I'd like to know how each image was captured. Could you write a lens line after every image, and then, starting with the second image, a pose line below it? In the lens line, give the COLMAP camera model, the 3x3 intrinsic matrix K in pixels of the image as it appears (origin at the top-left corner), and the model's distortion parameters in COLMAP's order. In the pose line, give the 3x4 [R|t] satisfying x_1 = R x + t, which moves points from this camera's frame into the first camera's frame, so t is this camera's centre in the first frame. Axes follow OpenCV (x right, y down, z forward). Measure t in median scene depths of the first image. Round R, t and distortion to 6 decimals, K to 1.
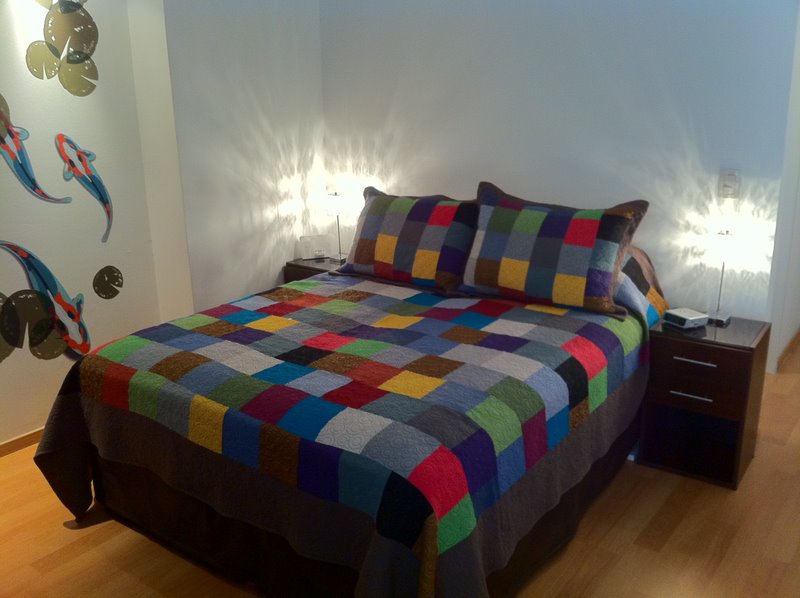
lens RADIAL K [[793.9, 0, 400.0], [0, 793.9, 299.0], [0, 0, 1]] dist [-0.058667, -0.004565]
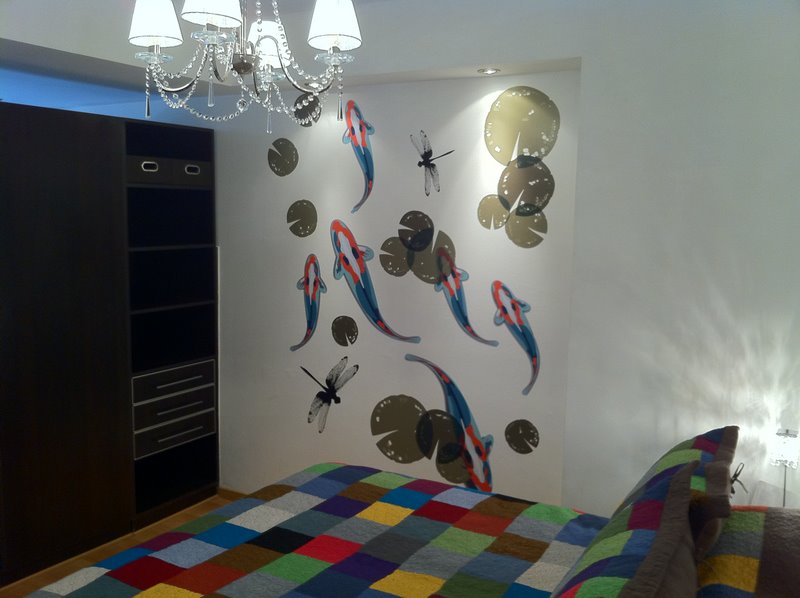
lens RADIAL K [[753.5, 0, 400.0], [0, 753.5, 299.0], [0, 0, 1]] dist [0.021764, 0.001194]
pose [[0.126880, 0.124121, -0.984122, 0.539100], [-0.298992, 0.950780, 0.081367, -0.228275], [0.945783, 0.283920, 0.157746, 0.717120]]
